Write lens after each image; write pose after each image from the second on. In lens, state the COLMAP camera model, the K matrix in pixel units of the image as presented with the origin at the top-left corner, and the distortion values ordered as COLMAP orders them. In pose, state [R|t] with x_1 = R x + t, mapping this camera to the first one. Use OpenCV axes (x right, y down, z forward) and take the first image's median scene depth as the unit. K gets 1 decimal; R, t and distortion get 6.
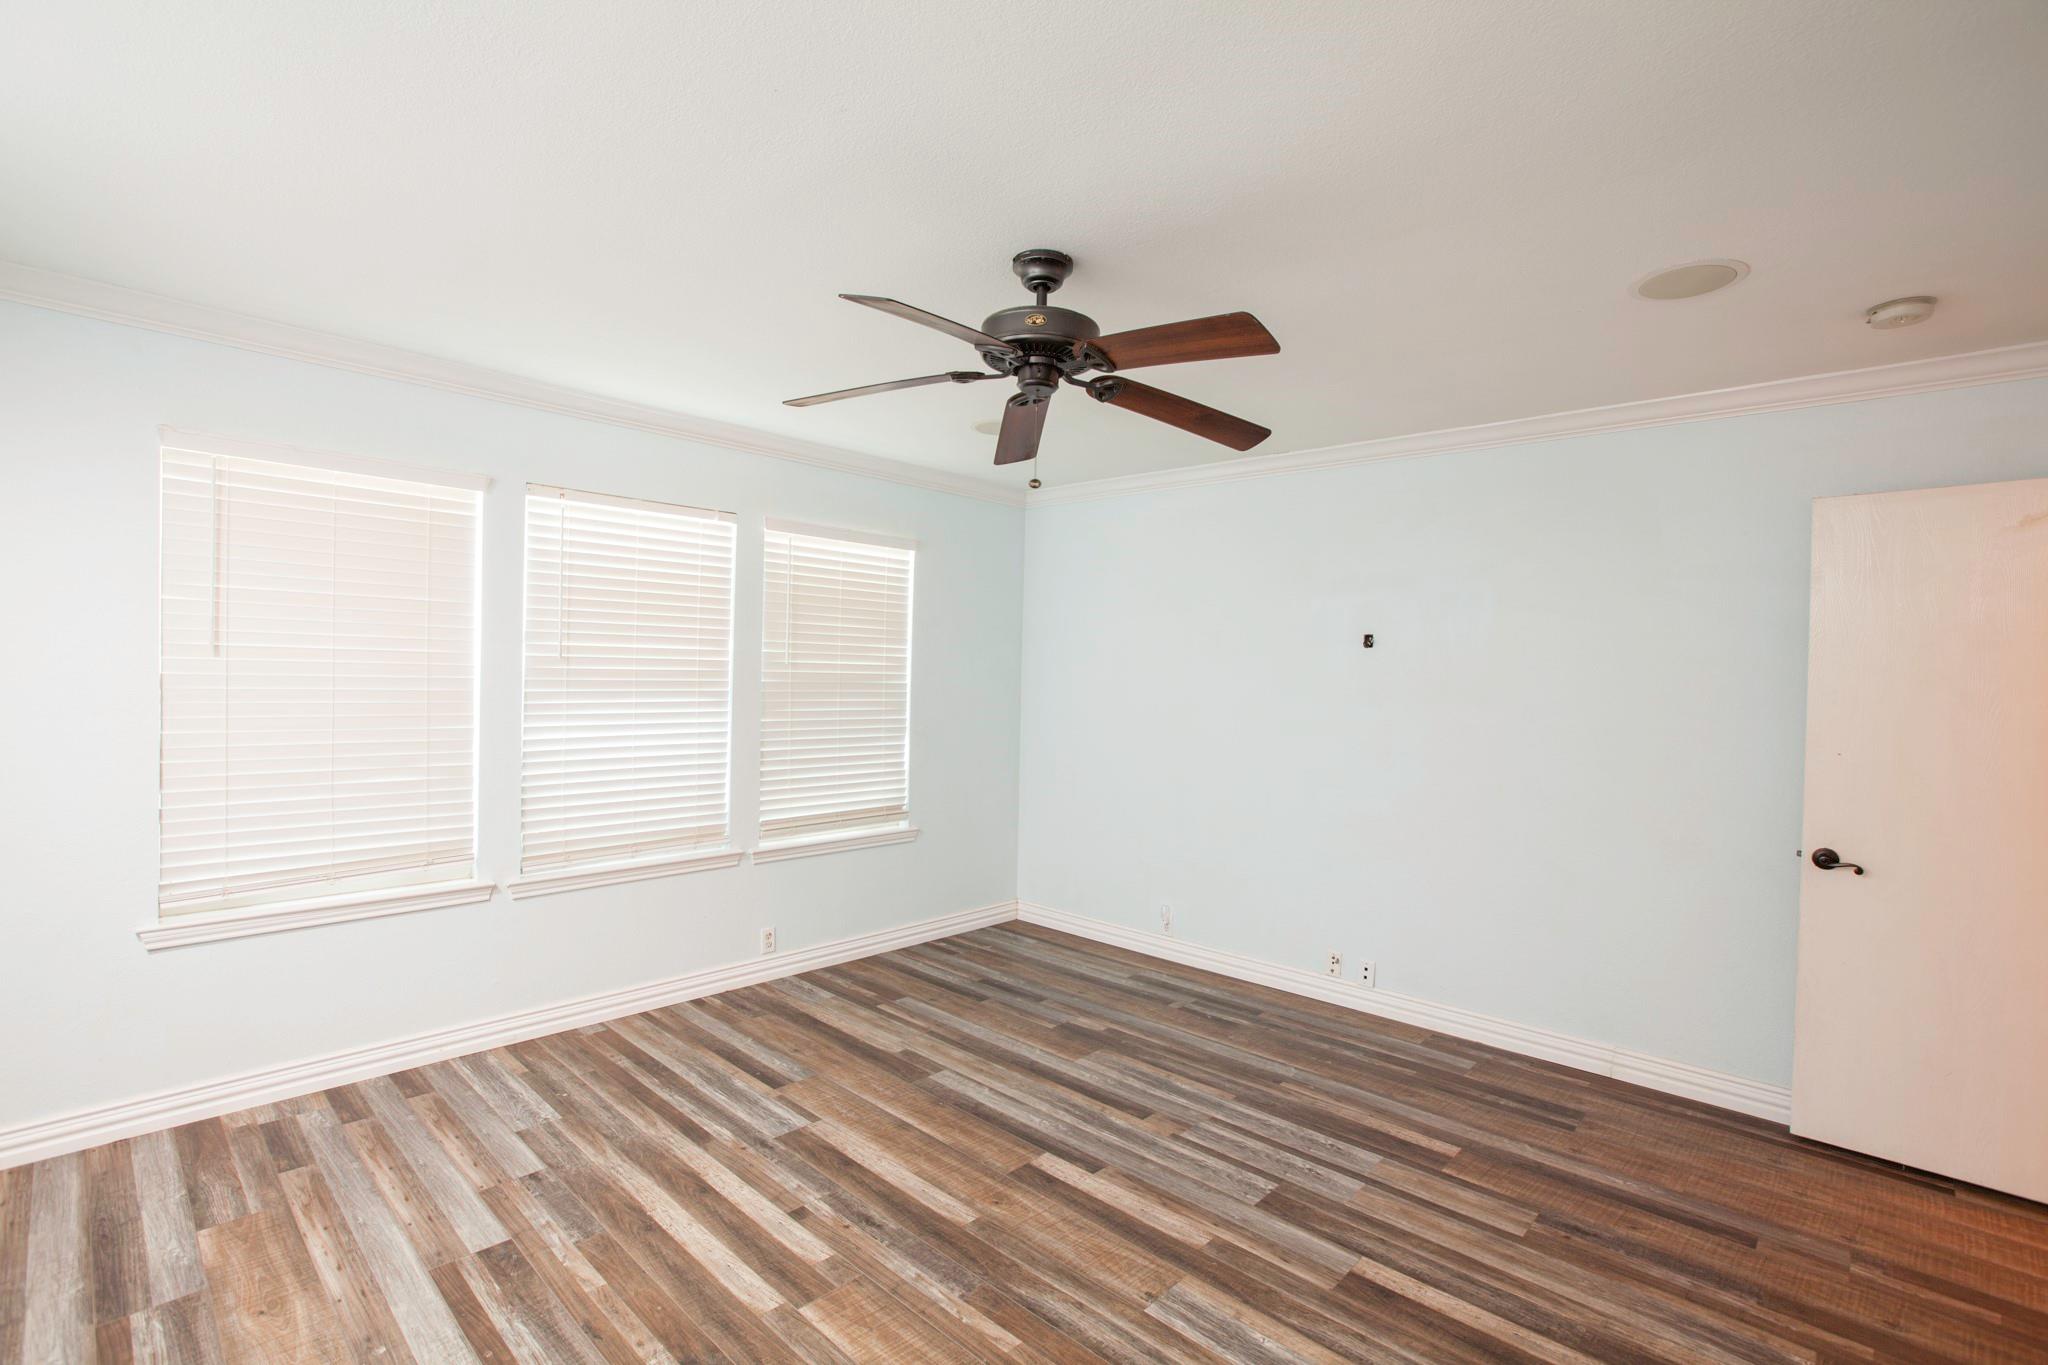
lens RADIAL K [[928.3, 0, 1026.6], [0, 928.3, 684.5], [0, 0, 1]] dist [-0.053850, 0.016898]
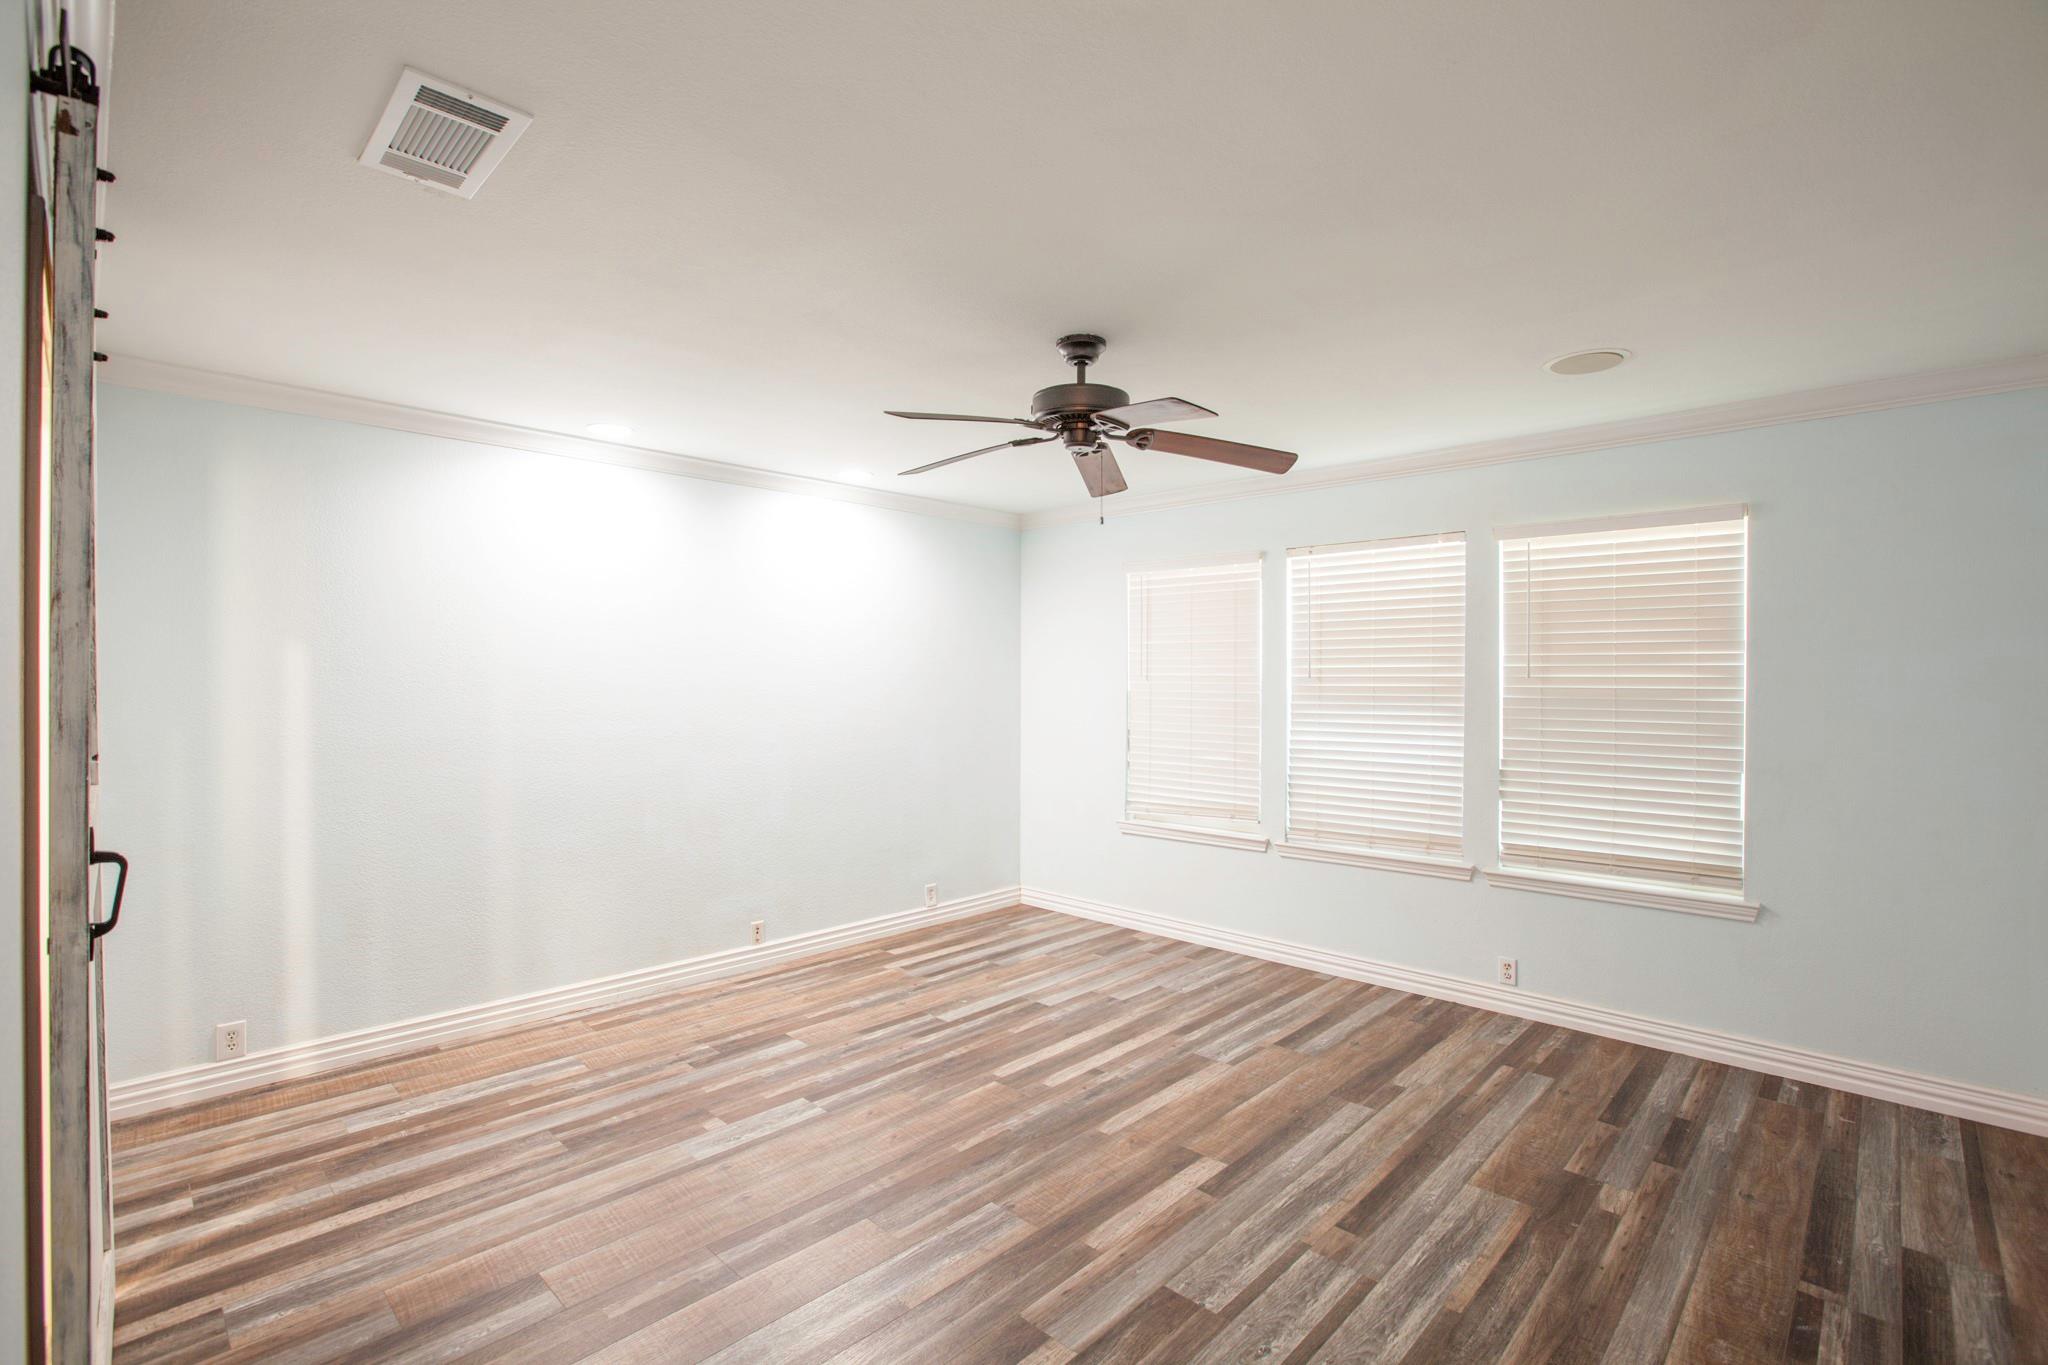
lens RADIAL K [[928.3, 0, 1026.6], [0, 928.3, 684.5], [0, 0, 1]] dist [-0.053850, 0.016898]
pose [[-0.009543, -0.017894, -0.999794, 0.848326], [-0.017196, 0.999695, -0.017728, 0.010953], [0.999807, 0.017024, -0.009848, 0.651566]]
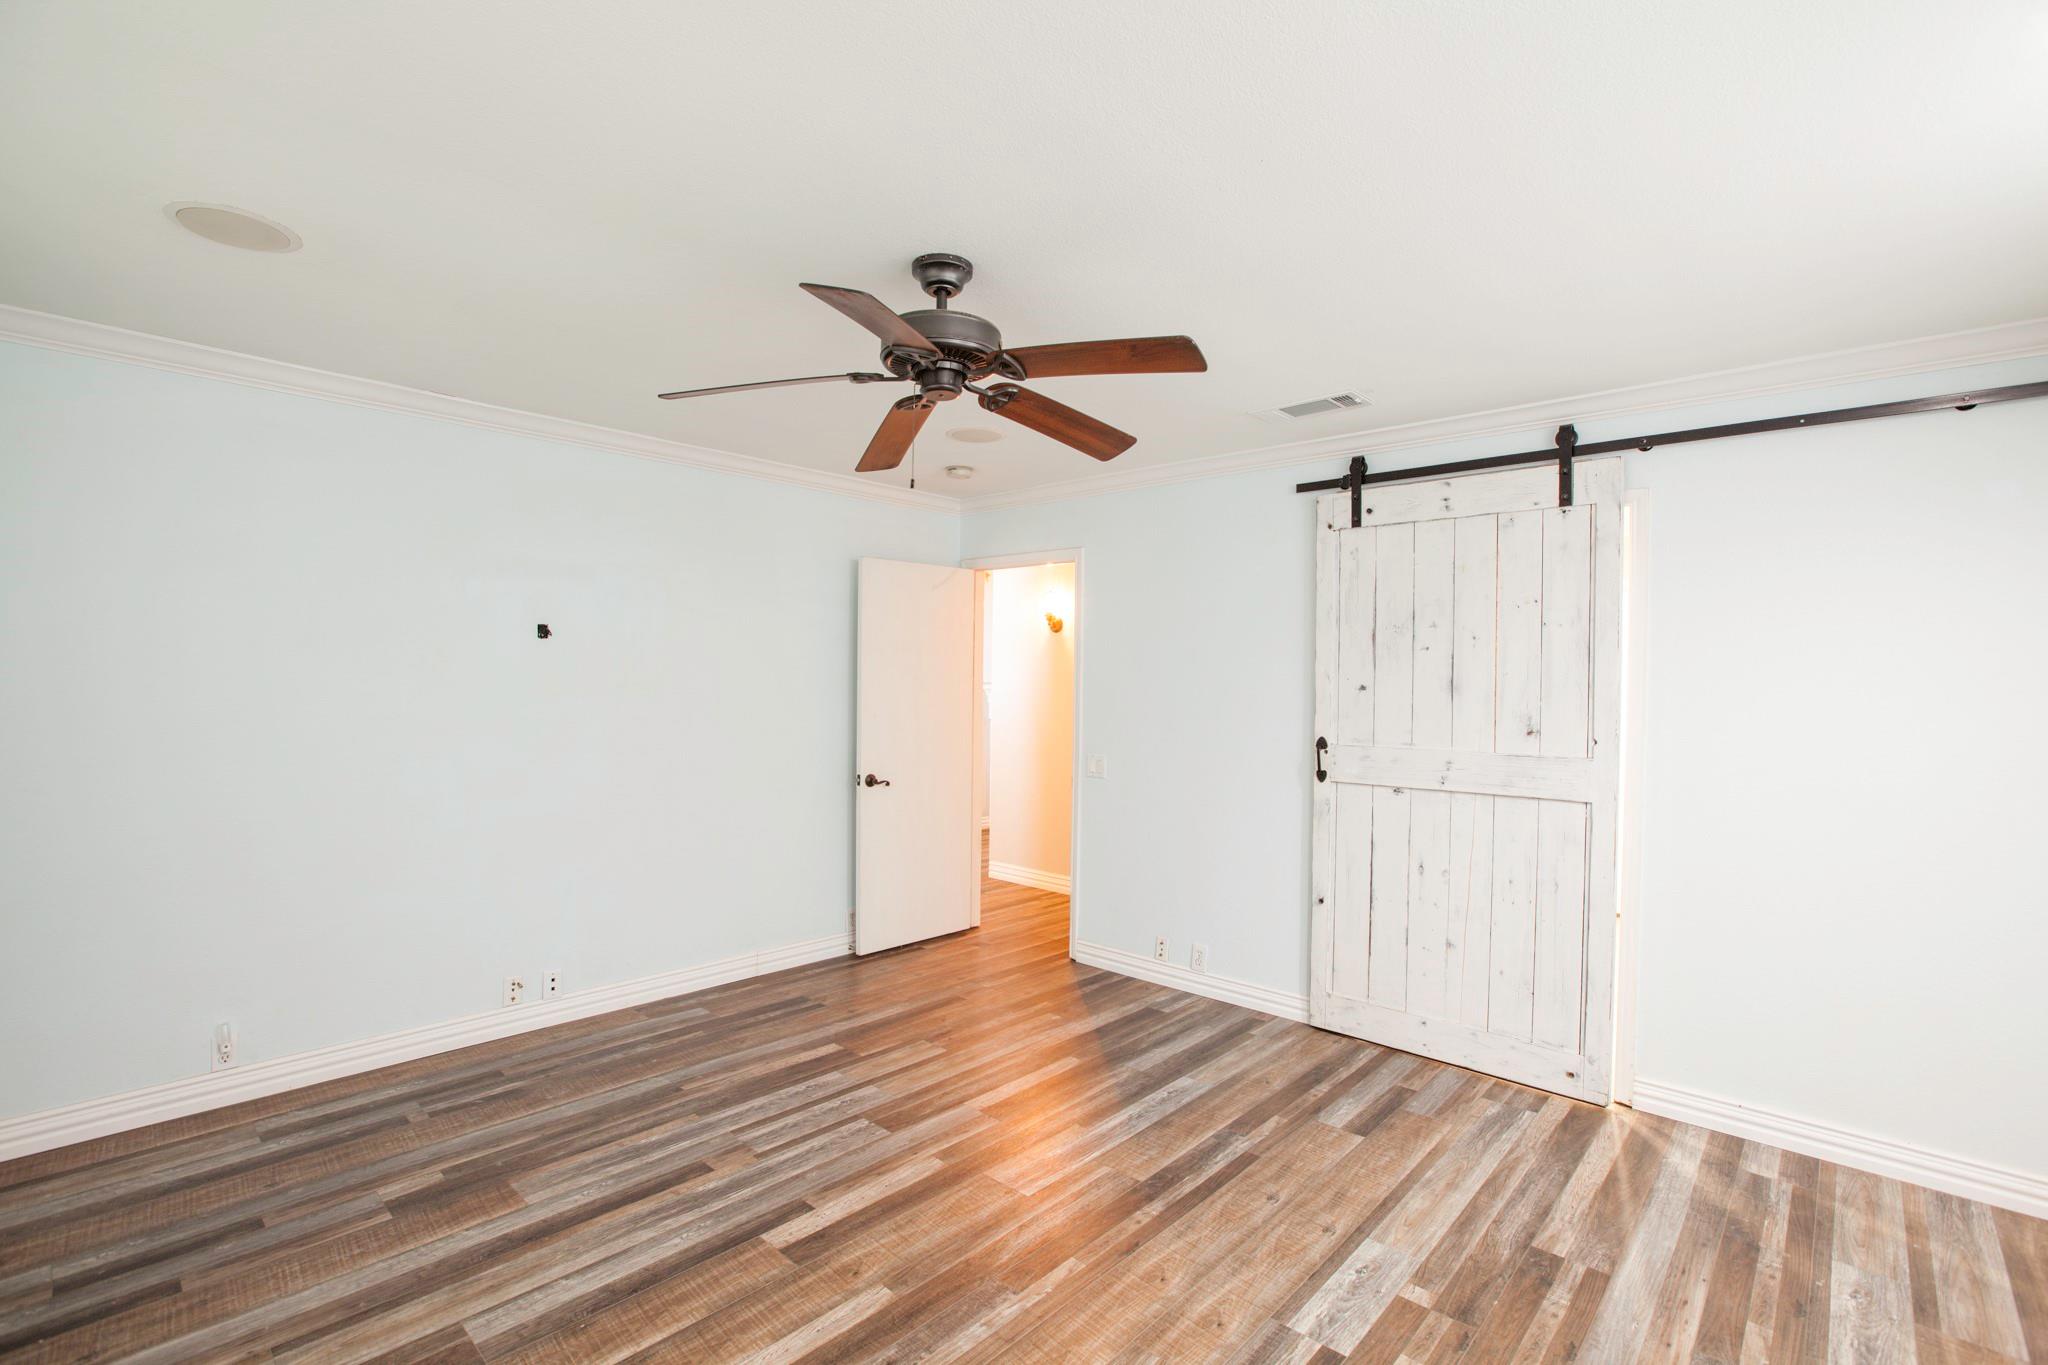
lens RADIAL K [[928.3, 0, 1026.6], [0, 928.3, 684.5], [0, 0, 1]] dist [-0.053850, 0.016898]
pose [[-0.011576, -0.030011, 0.999483, -0.679392], [-0.001736, 0.999549, 0.029993, -0.026816], [-0.999931, -0.001388, -0.011623, 0.632952]]
